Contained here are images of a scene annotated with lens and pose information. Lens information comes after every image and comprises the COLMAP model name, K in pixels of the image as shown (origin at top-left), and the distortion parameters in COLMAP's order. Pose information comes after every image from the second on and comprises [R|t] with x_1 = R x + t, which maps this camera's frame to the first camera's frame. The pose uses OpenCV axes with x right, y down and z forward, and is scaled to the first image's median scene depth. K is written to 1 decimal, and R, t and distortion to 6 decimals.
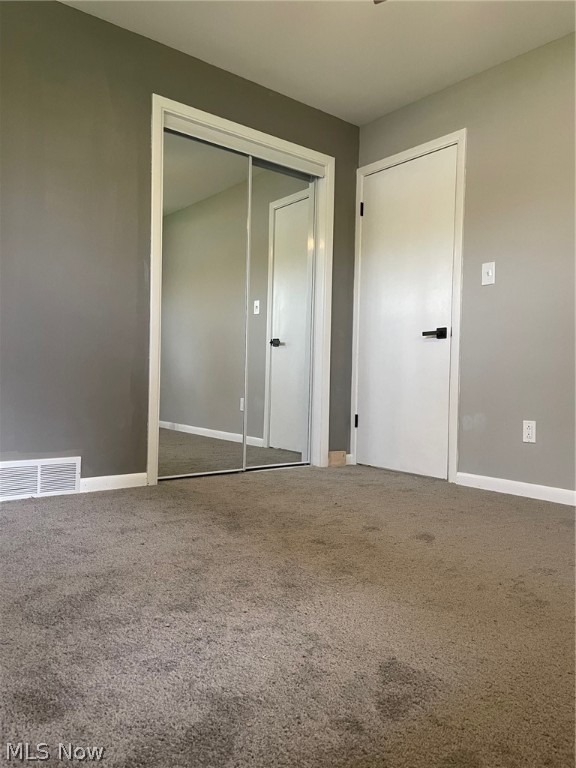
lens RADIAL K [[581.8, 0, 290.1], [0, 581.8, 386.2], [0, 0, 1]] dist [0.099931, -0.118708]
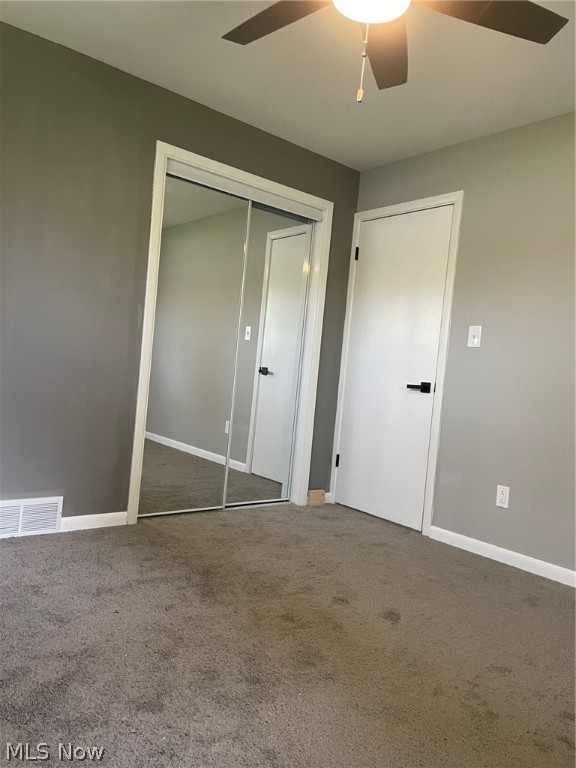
lens RADIAL K [[581.8, 0, 290.1], [0, 581.8, 386.2], [0, 0, 1]] dist [0.099931, -0.118708]
pose [[0.997560, 0.067228, 0.018833, 0.003678], [-0.067616, 0.997494, 0.020828, -0.108792], [-0.017385, -0.022051, 0.999606, -0.019285]]
